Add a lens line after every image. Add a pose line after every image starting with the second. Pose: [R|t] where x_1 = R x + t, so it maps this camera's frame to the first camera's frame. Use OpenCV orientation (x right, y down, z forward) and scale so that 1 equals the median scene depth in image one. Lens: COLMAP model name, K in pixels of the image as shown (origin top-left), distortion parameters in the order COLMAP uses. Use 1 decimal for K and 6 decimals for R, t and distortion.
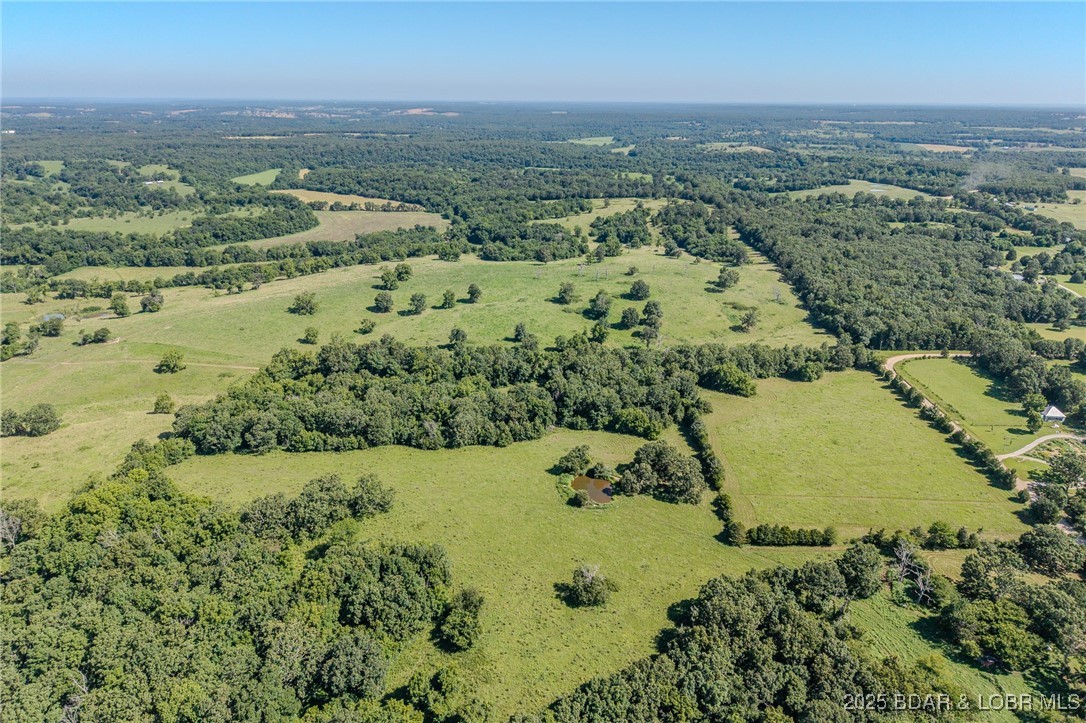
lens RADIAL K [[720.8, 0, 543.0], [0, 720.8, 361.5], [0, 0, 1]] dist [0.036308, -0.048461]
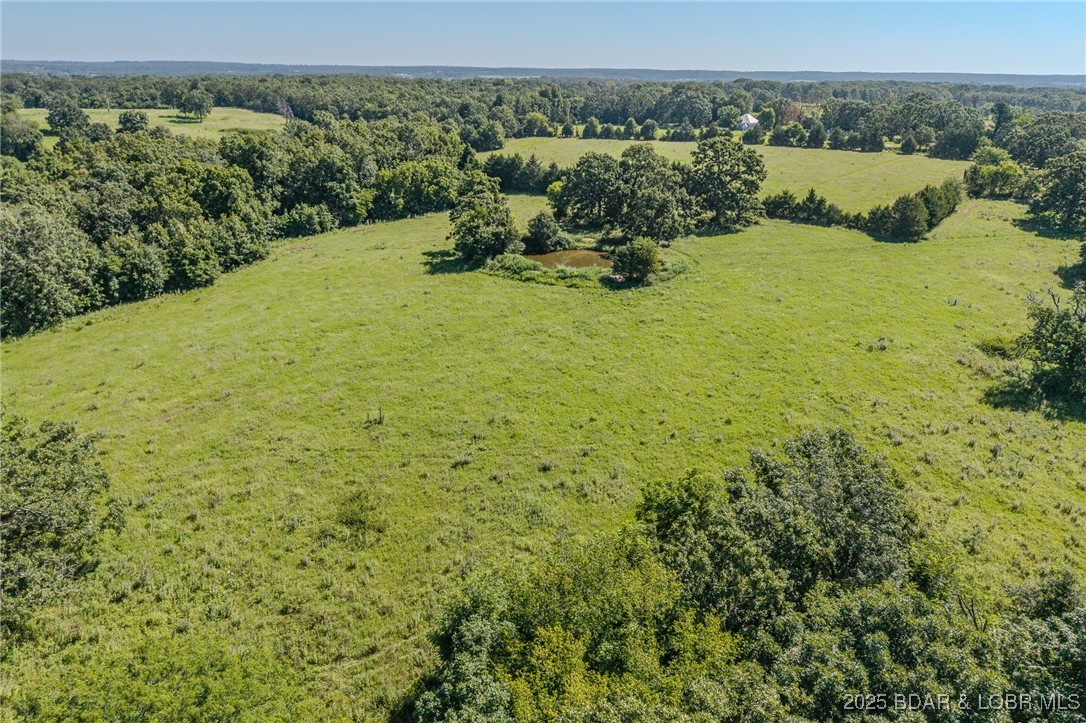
lens RADIAL K [[720.8, 0, 543.0], [0, 720.8, 361.5], [0, 0, 1]] dist [0.036308, -0.048461]
pose [[0.585386, -0.304892, 0.751242, -0.074176], [0.281904, 0.945323, 0.163995, 0.047521], [-0.760167, 0.115778, 0.639329, 0.232316]]
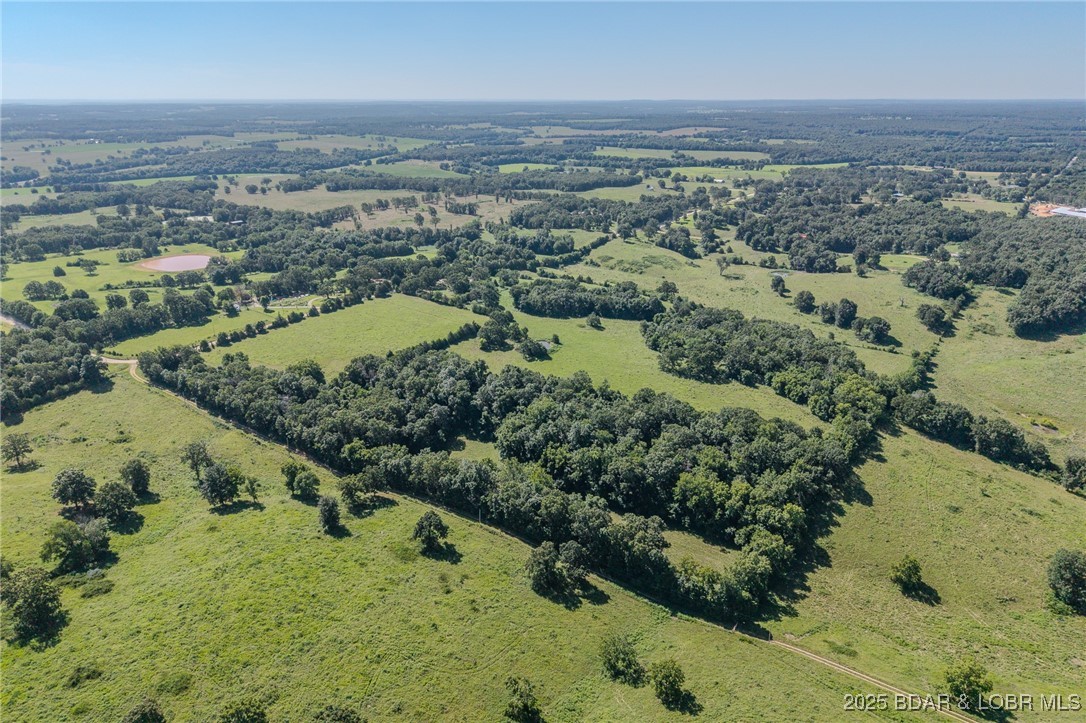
lens RADIAL K [[720.8, 0, 543.0], [0, 720.8, 361.5], [0, 0, 1]] dist [0.036308, -0.048461]
pose [[-0.845717, -0.187311, 0.499678, -0.218268], [0.180819, 0.780389, 0.598579, -0.219397], [-0.502064, 0.596580, -0.626119, 0.594320]]
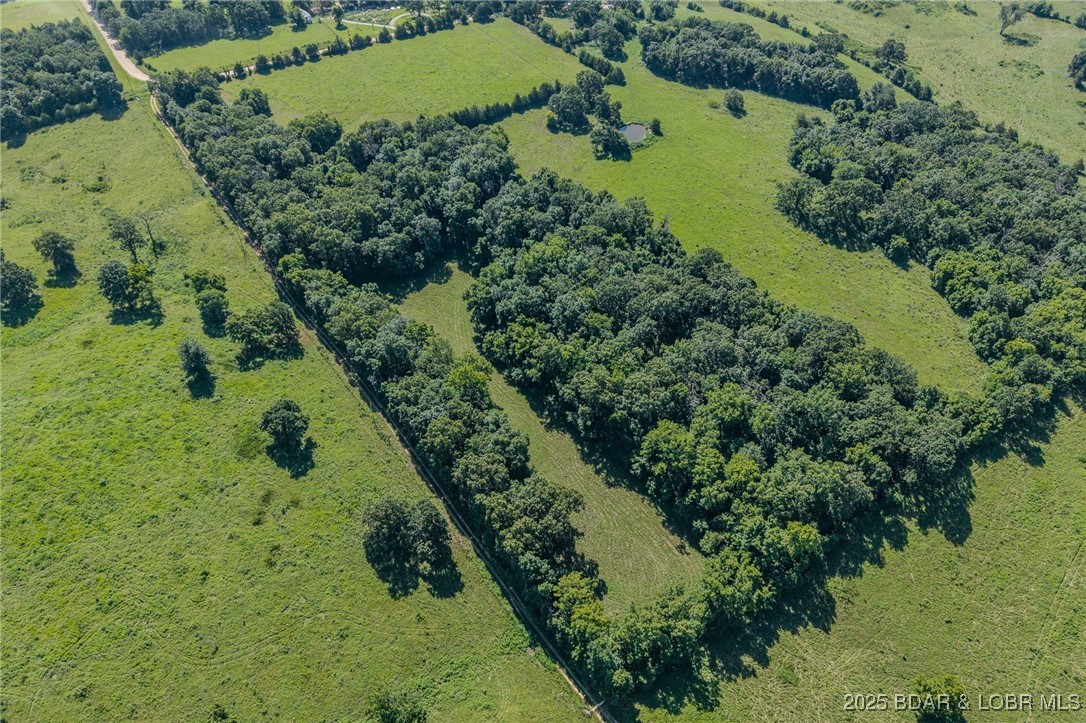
lens RADIAL K [[729.9, 0, 543.0], [0, 729.9, 361.5], [0, 0, 1]] dist [0.012231, -0.008408]
pose [[-0.596167, -0.544580, 0.589930, -0.215457], [0.274701, 0.552077, 0.787242, -0.167993], [-0.754403, 0.631382, -0.179533, 0.454592]]
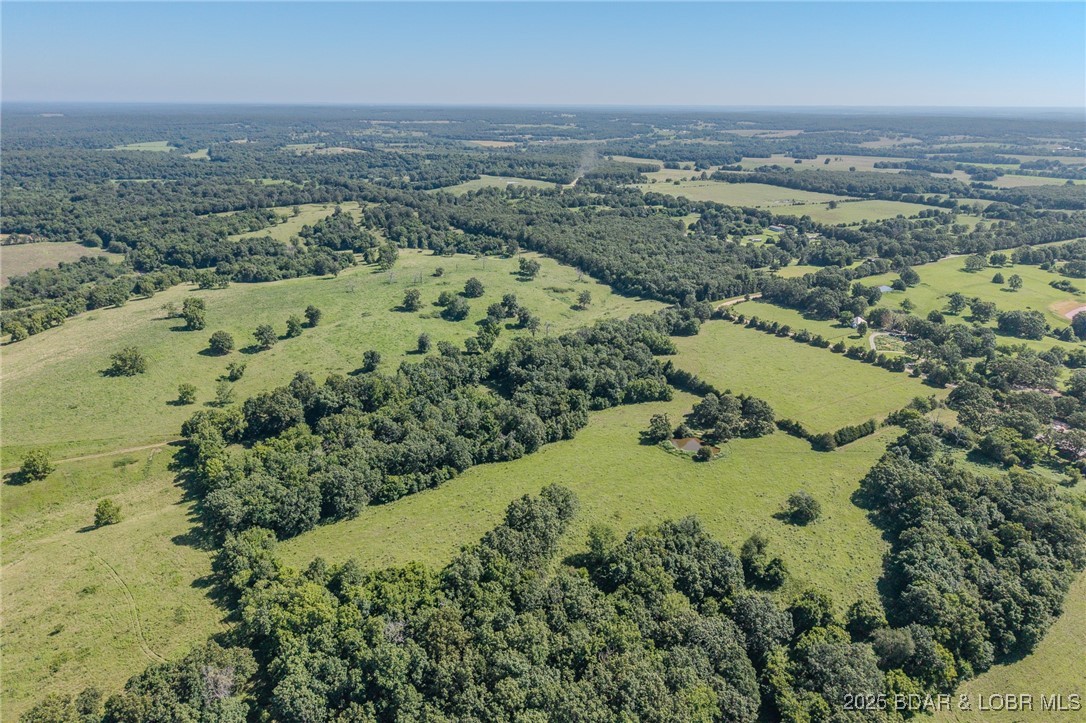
lens RADIAL K [[720.8, 0, 543.0], [0, 720.8, 361.5], [0, 0, 1]] dist [0.036308, -0.048461]
pose [[0.819008, -0.195266, 0.539534, -0.214678], [0.195519, 0.979011, 0.057523, -0.019965], [-0.539442, 0.058378, 0.839997, 0.046219]]
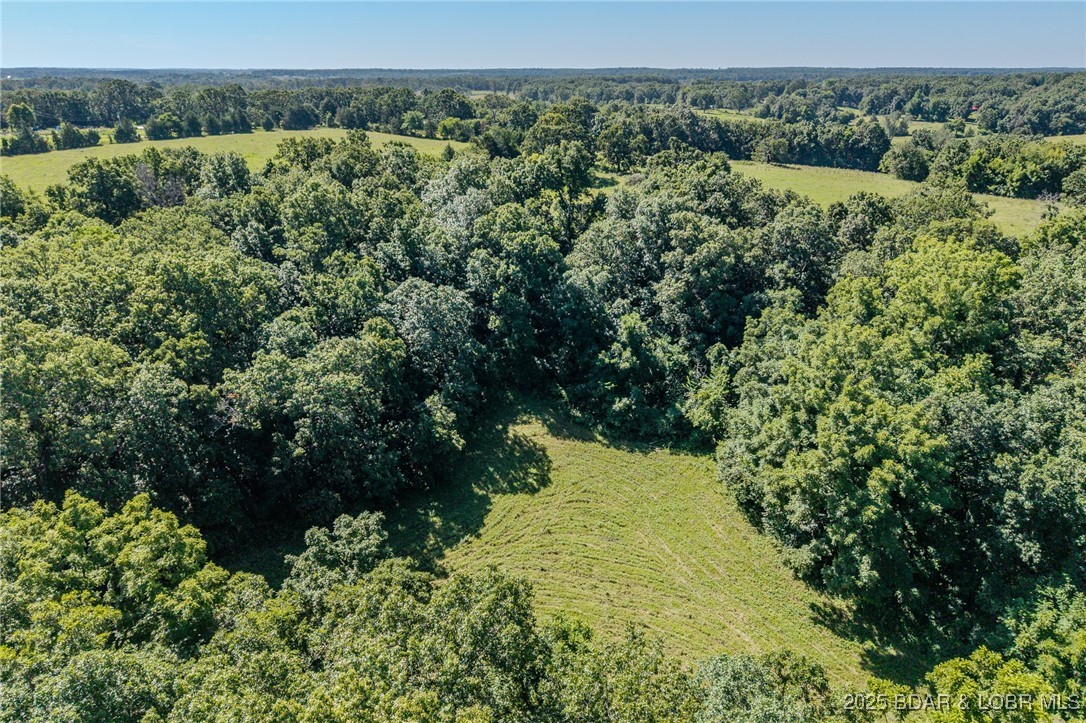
lens RADIAL K [[720.8, 0, 543.0], [0, 720.8, 361.5], [0, 0, 1]] dist [0.036308, -0.048461]
pose [[-0.860525, -0.211654, 0.463357, -0.043808], [0.159661, 0.751704, 0.639882, -0.033853], [-0.483741, 0.624615, -0.613067, 0.452363]]
